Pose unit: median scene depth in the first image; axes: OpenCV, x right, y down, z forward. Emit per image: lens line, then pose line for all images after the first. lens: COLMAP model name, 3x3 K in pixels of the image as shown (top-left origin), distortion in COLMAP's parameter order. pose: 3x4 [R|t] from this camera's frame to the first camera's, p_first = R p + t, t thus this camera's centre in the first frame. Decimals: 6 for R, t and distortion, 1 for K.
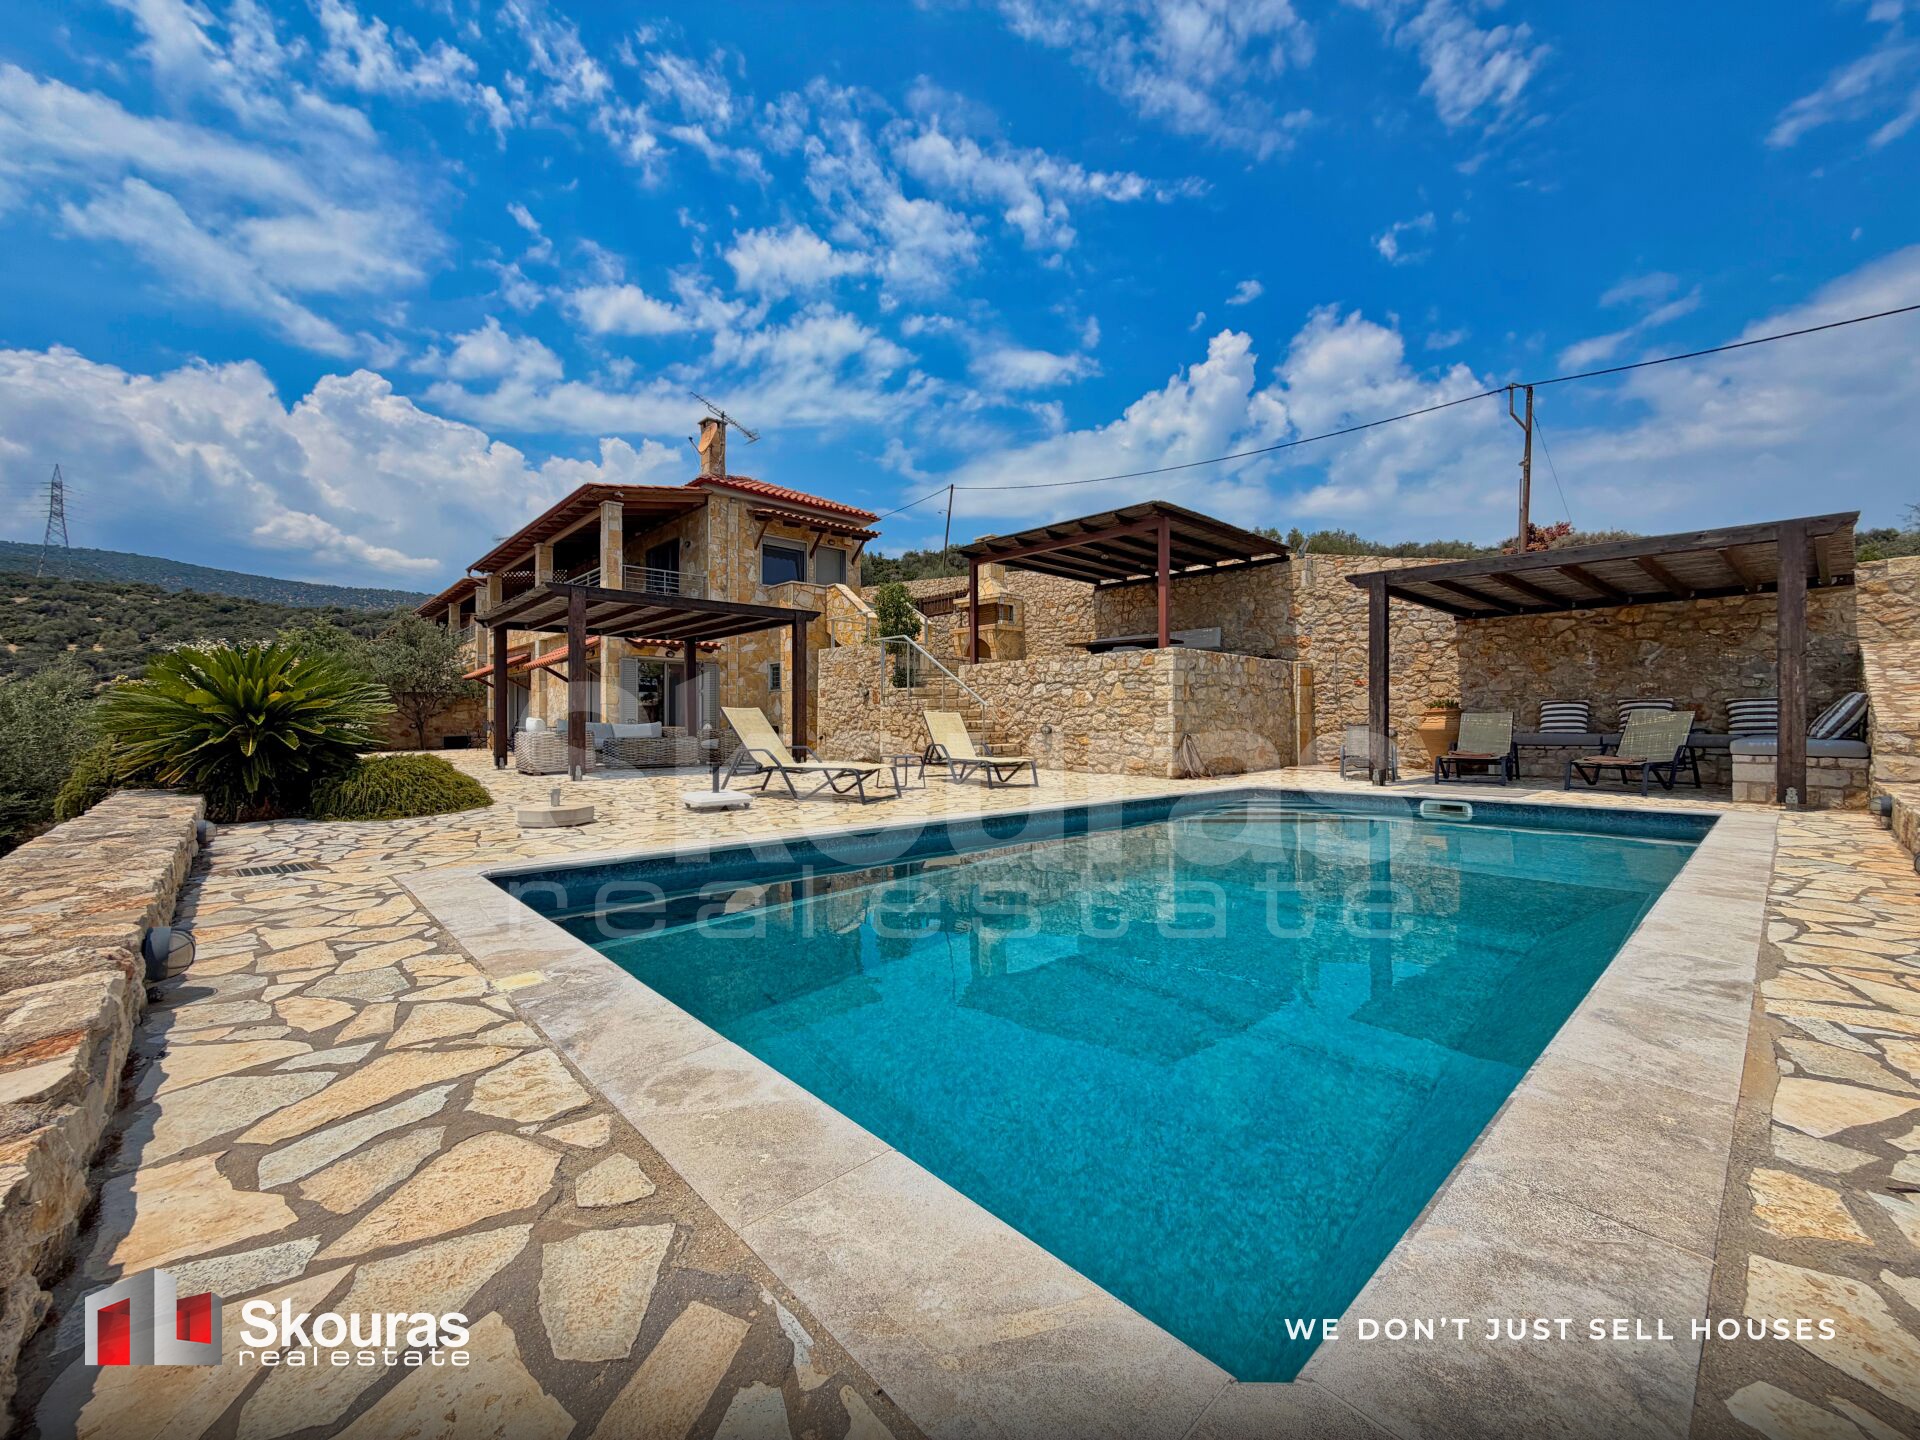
lens RADIAL K [[763.5, 0, 951.2], [0, 763.5, 724.1], [0, 0, 1]] dist [-0.000150, 0.000113]
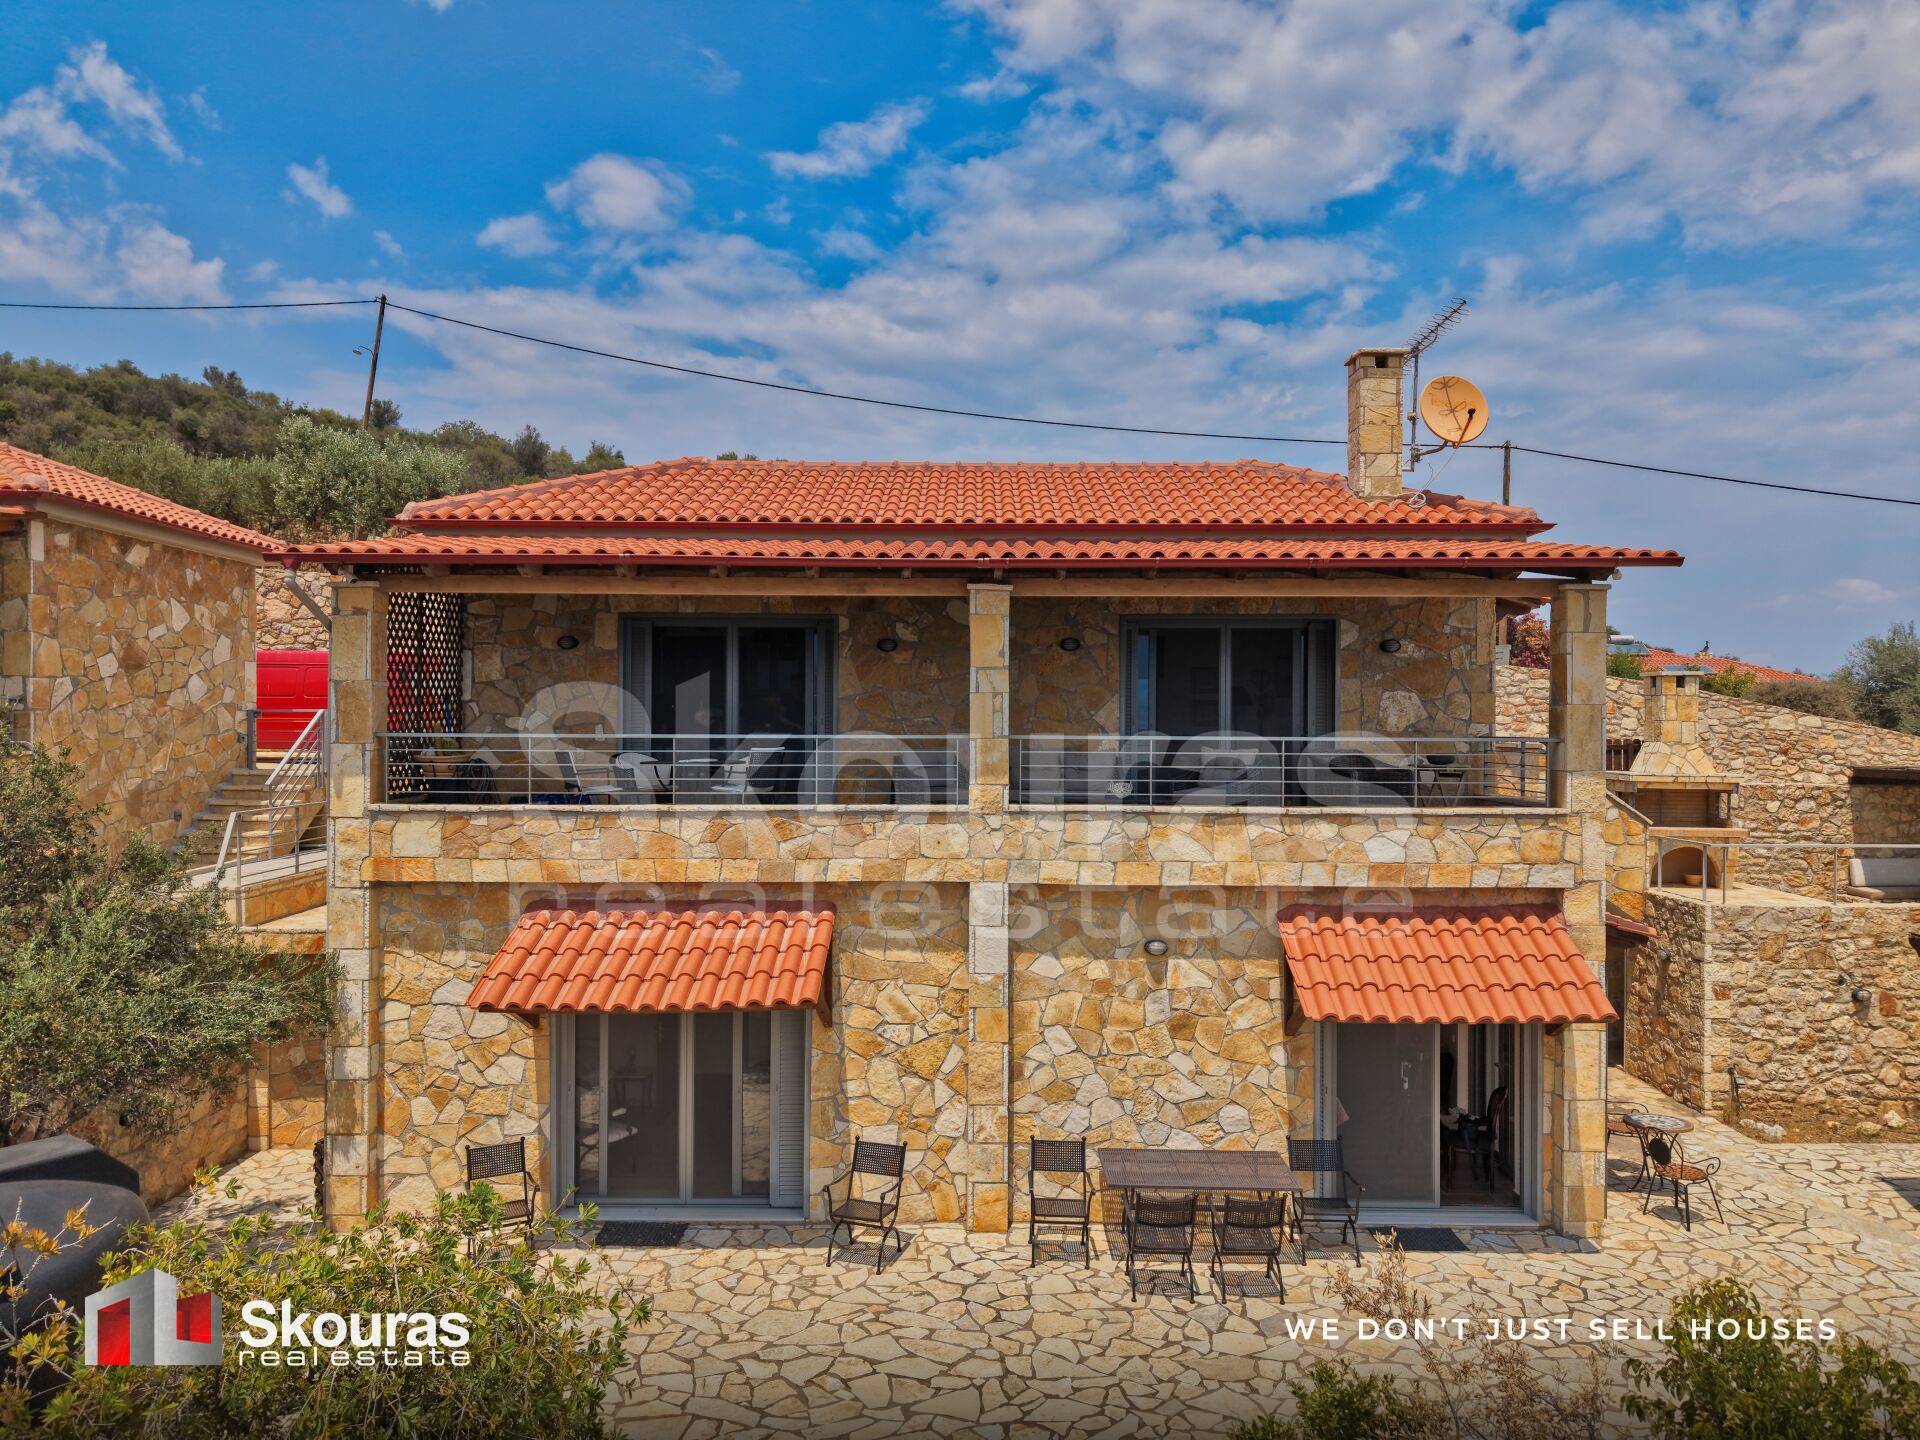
lens RADIAL K [[1281.4, 0, 955.0], [0, 1281.4, 725.6], [0, 0, 1]] dist [0.026920, -0.027473]
pose [[0.686138, 0.006374, 0.727443, -1.184529], [-0.009301, 0.999957, 0.000011, -0.219960], [-0.727412, -0.006773, 0.686168, 0.800533]]
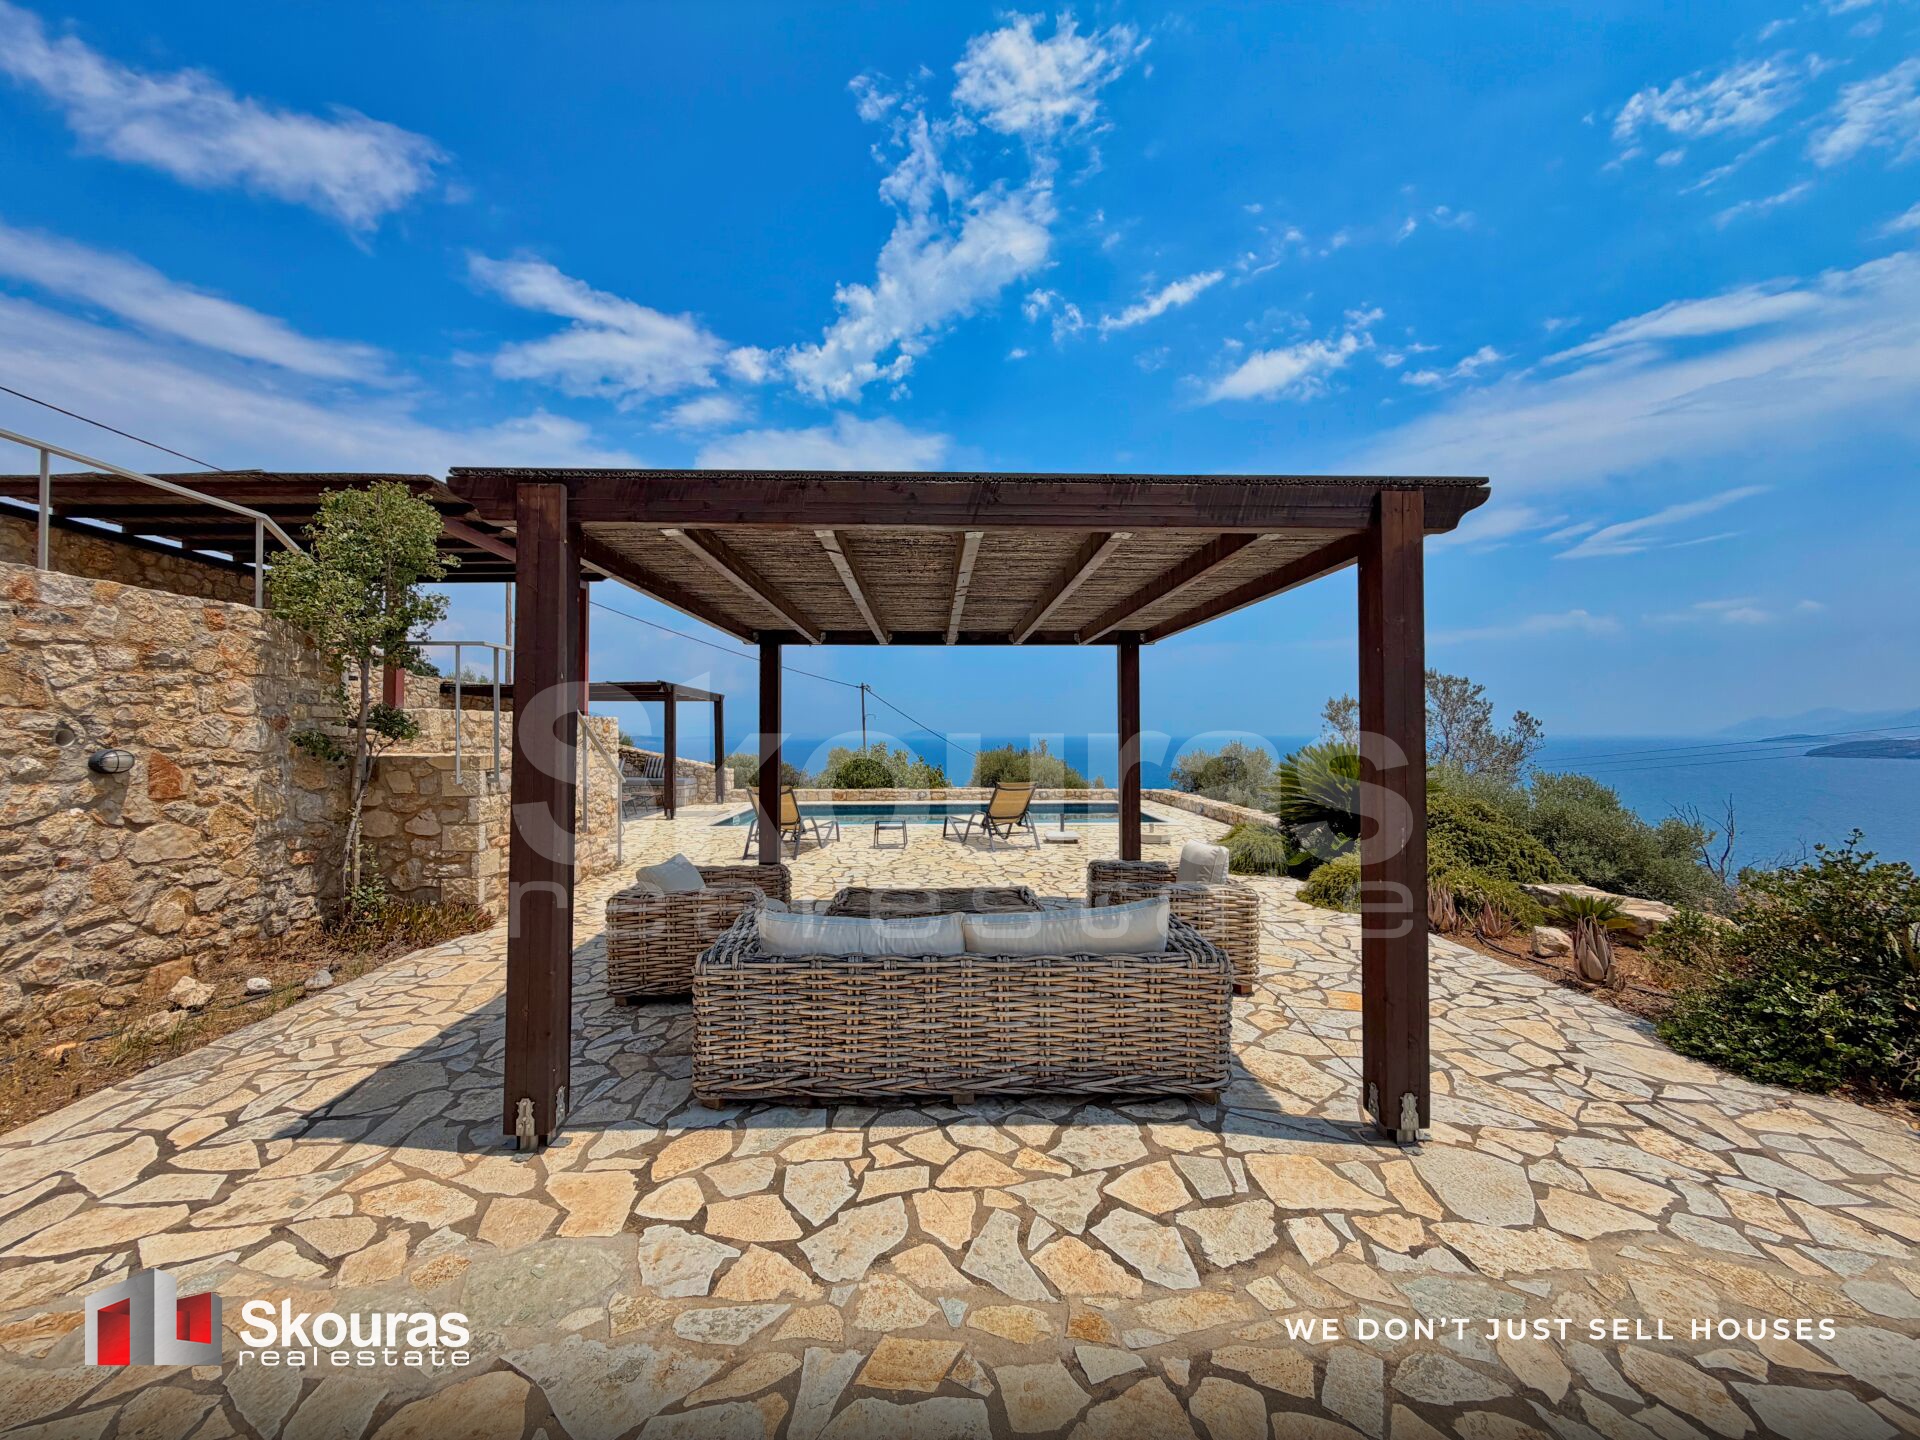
lens RADIAL K [[763.5, 0, 945.5], [0, 763.5, 714.9], [0, 0, 1]] dist [-0.000150, 0.000113]
pose [[-0.747500, 0.022353, 0.663886, -0.486217], [0.006201, 0.999625, -0.026675, -0.047131], [-0.664233, -0.015823, -0.747358, 0.960671]]
